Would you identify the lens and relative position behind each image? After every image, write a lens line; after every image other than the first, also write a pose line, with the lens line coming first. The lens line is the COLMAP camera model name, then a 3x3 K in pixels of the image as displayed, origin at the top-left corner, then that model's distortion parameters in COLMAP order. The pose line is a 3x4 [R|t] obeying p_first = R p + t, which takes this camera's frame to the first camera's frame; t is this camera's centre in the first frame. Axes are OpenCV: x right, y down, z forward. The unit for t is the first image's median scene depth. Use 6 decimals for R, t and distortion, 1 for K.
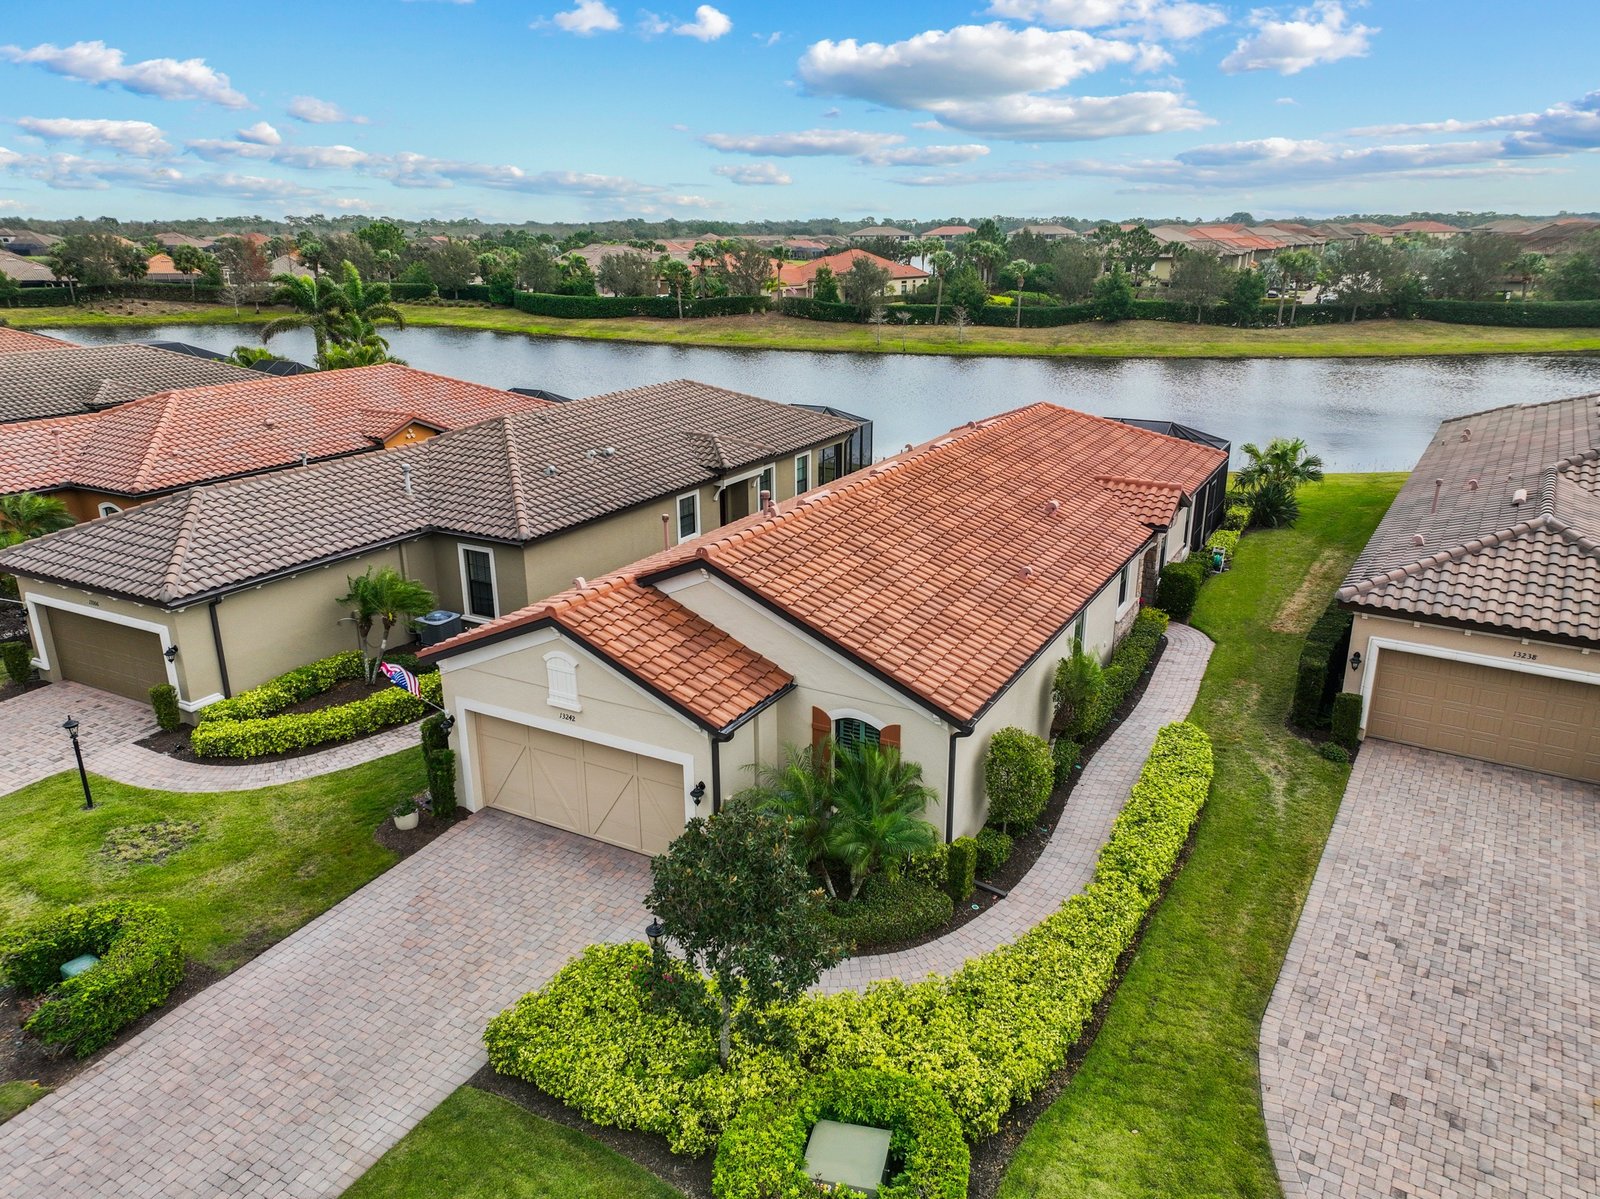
lens RADIAL K [[1122.7, 0, 800.0], [0, 1122.7, 599.5], [0, 0, 1]] dist [0.026608, 0.006639]
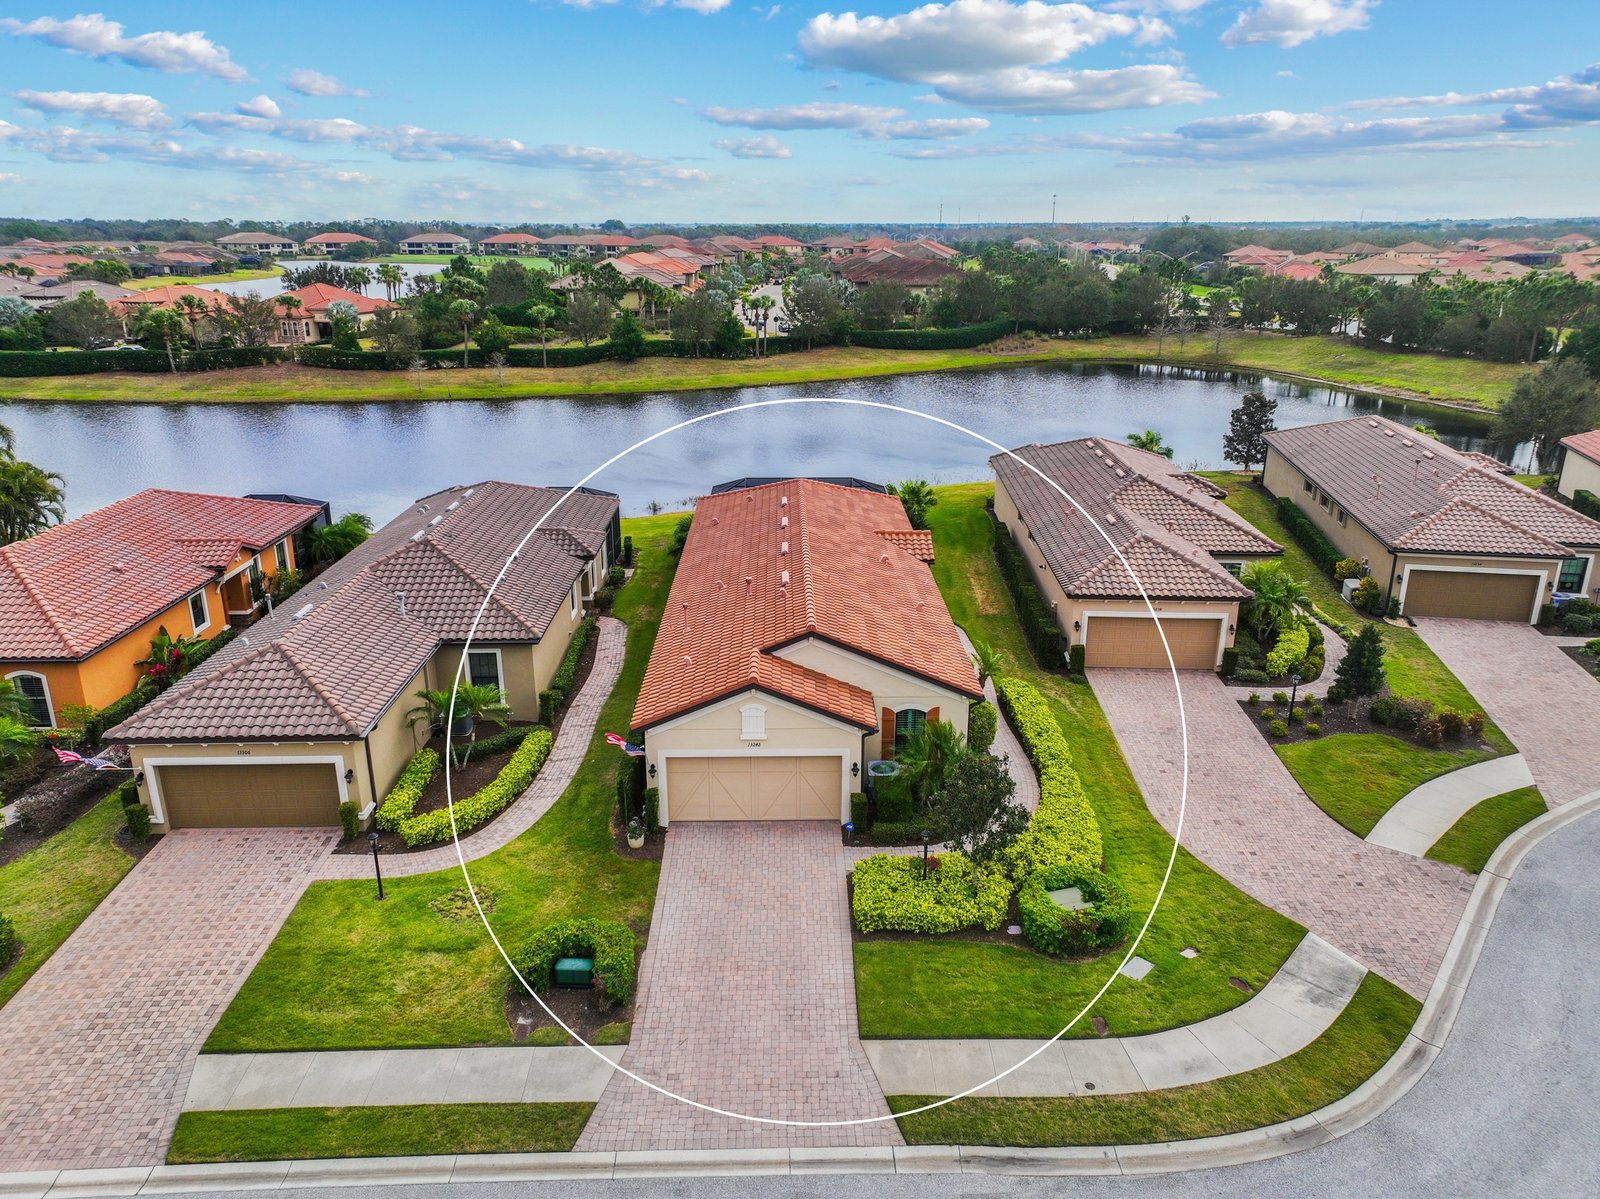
lens RADIAL K [[1122.7, 0, 800.0], [0, 1122.7, 599.5], [0, 0, 1]] dist [0.026608, 0.006639]
pose [[0.867759, -0.153180, 0.472789, -0.748679], [0.152922, 0.987458, 0.039254, -0.128491], [-0.472872, 0.038237, 0.880301, -0.367218]]
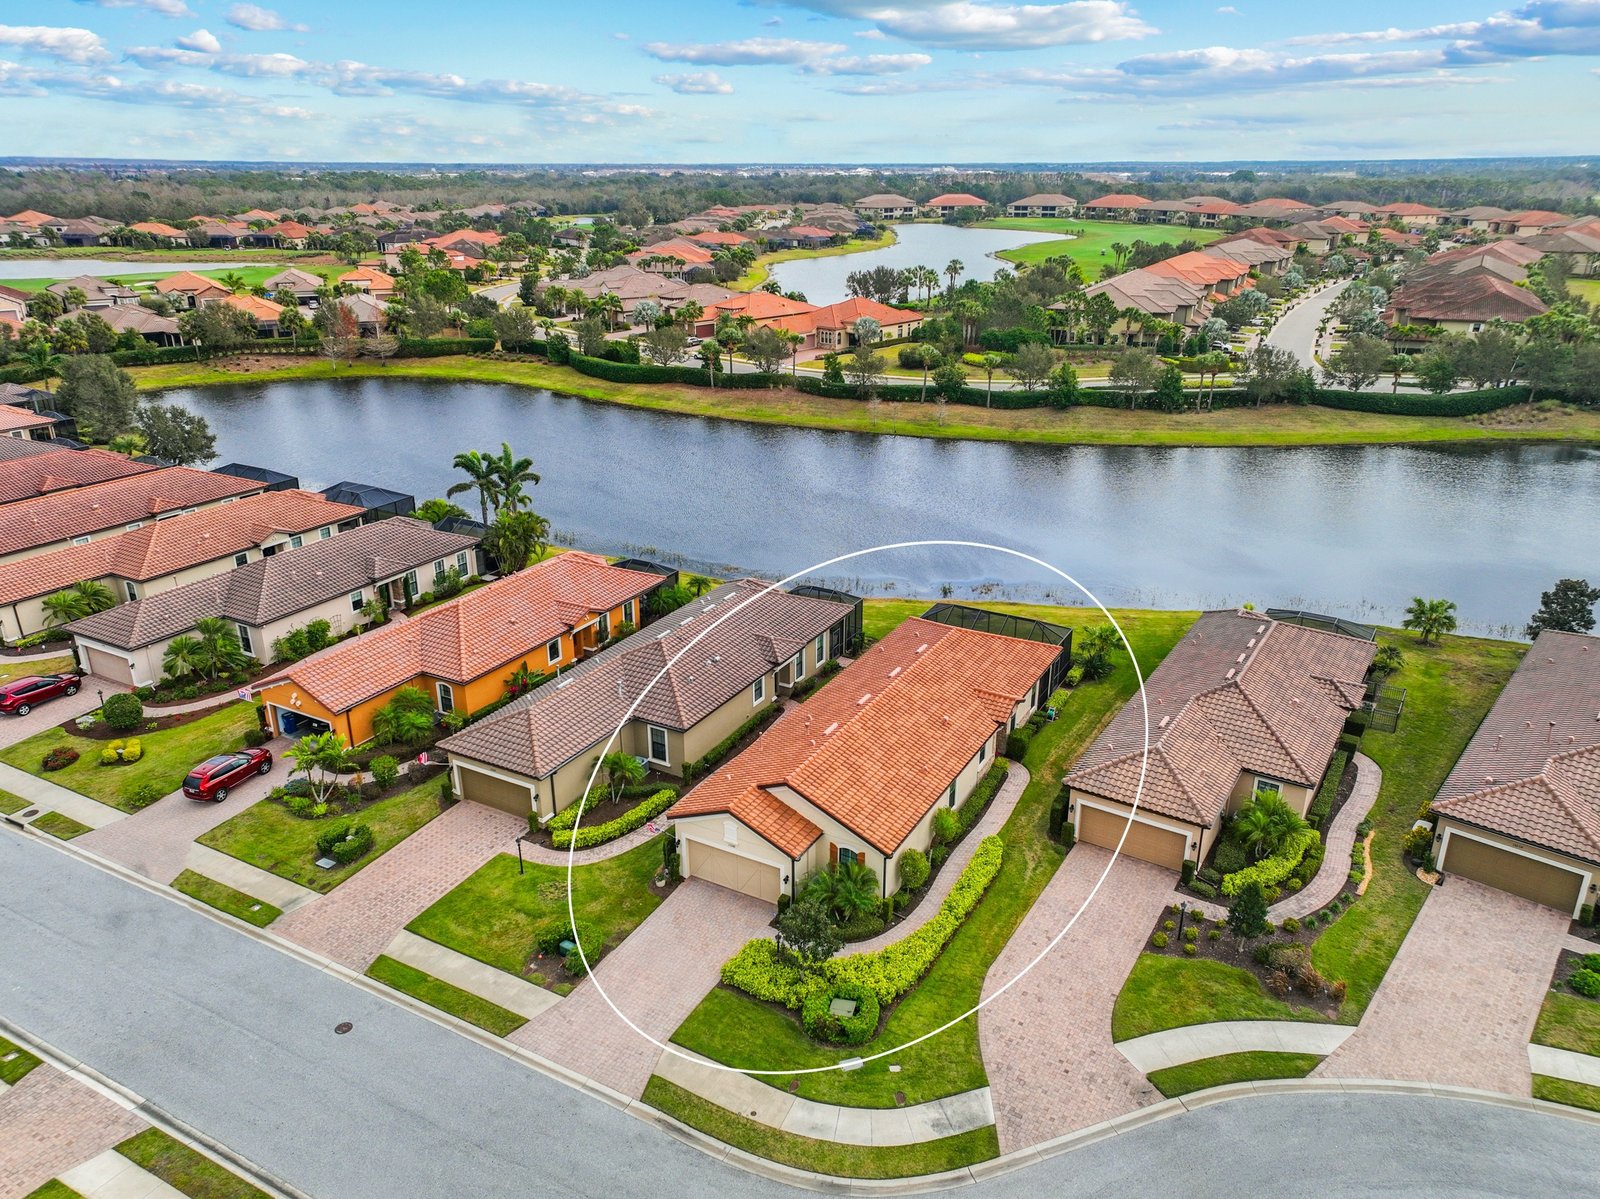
lens RADIAL K [[1122.7, 0, 800.0], [0, 1122.7, 599.5], [0, 0, 1]] dist [0.026608, 0.006639]
pose [[0.999985, 0.005057, -0.002281, -0.045848], [-0.004935, 0.998701, 0.050705, -0.491975], [0.002534, -0.050693, 0.998711, -1.265447]]
